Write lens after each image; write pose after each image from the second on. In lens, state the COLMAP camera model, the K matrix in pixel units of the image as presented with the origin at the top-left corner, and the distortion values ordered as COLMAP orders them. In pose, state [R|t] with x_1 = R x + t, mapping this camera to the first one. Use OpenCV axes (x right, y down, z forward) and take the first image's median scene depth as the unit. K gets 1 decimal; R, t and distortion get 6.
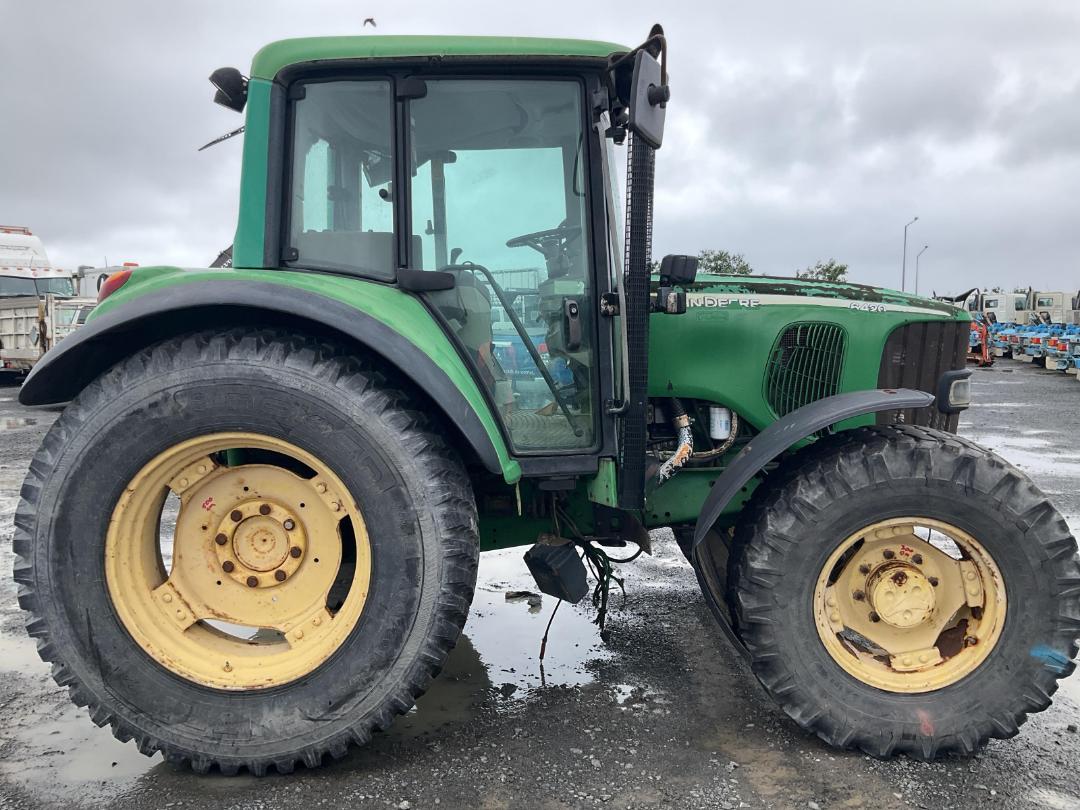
lens RADIAL K [[864.4, 0, 521.0], [0, 864.4, 399.2], [0, 0, 1]] dist [0.110813, -0.240117]
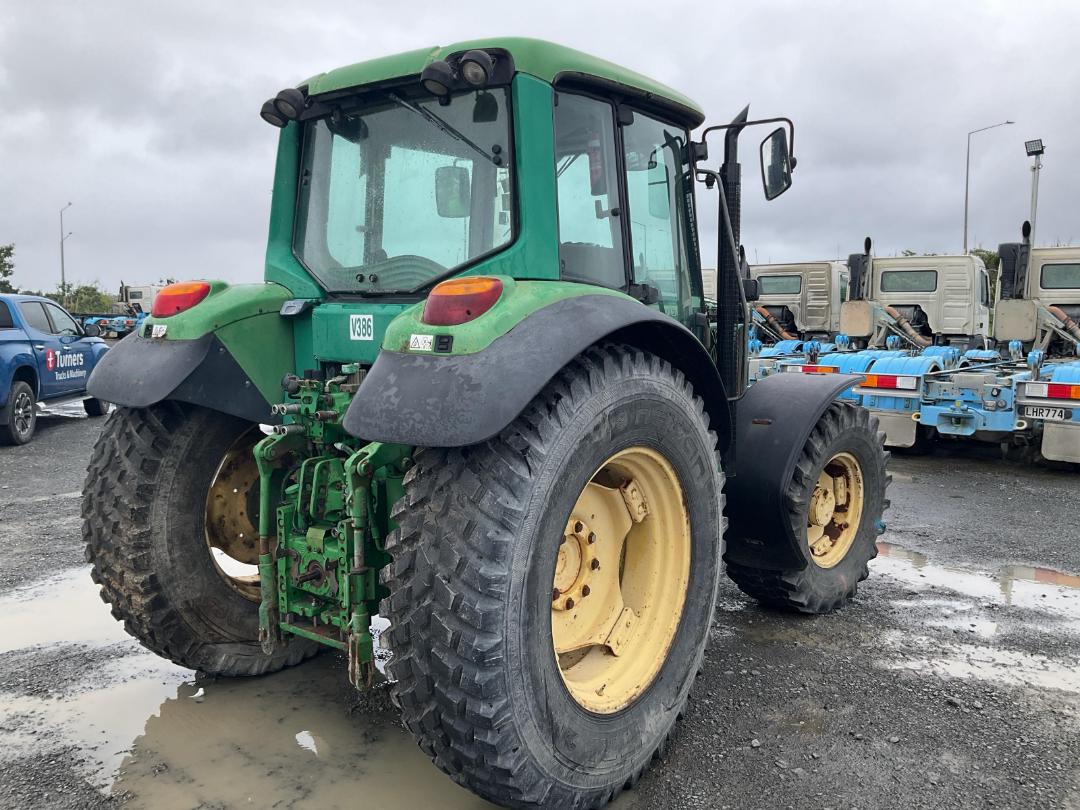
lens RADIAL K [[882.4, 0, 534.2], [0, 882.4, 394.6], [0, 0, 1]] dist [0.127972, -0.262226]
pose [[0.622758, -0.072220, 0.779074, -1.162018], [0.064235, 0.997089, 0.041083, -0.070253], [-0.779773, 0.024459, 0.625584, 0.439707]]
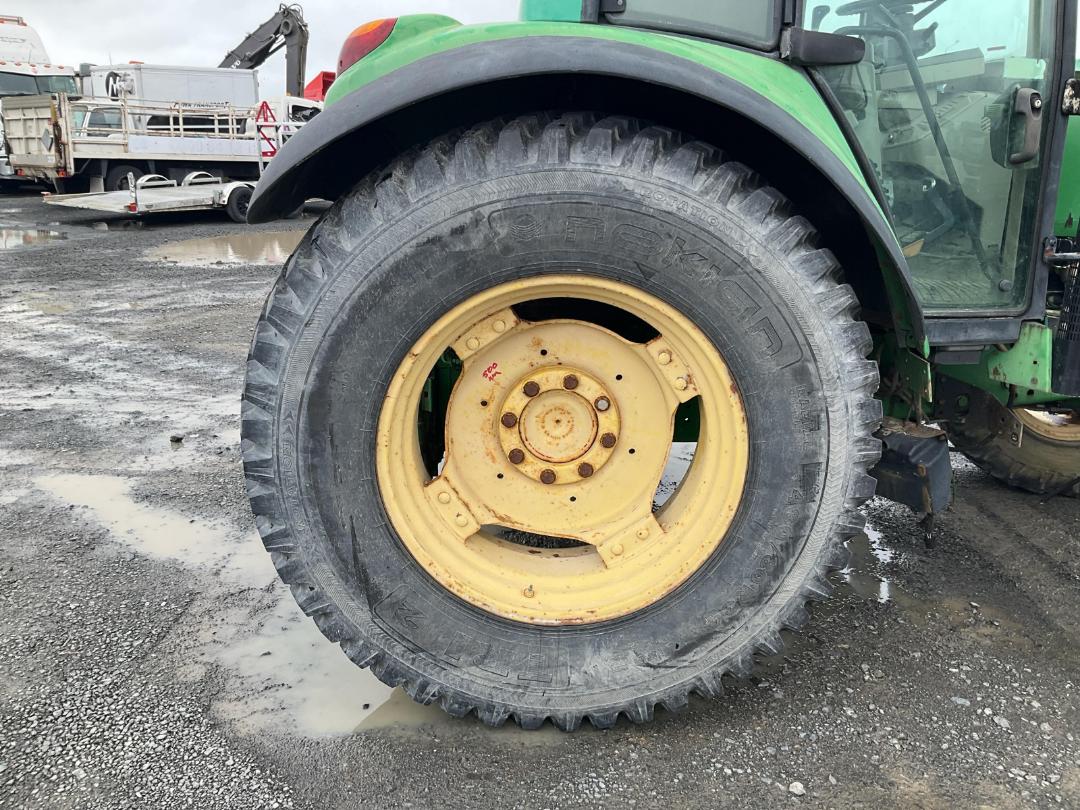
lens RADIAL K [[882.4, 0, 534.2], [0, 882.4, 394.6], [0, 0, 1]] dist [0.127972, -0.262226]
pose [[0.999571, 0.029061, 0.003738, -0.348140], [-0.029248, 0.981990, 0.186657, 0.001310], [0.001753, -0.186686, 0.982418, 0.299405]]
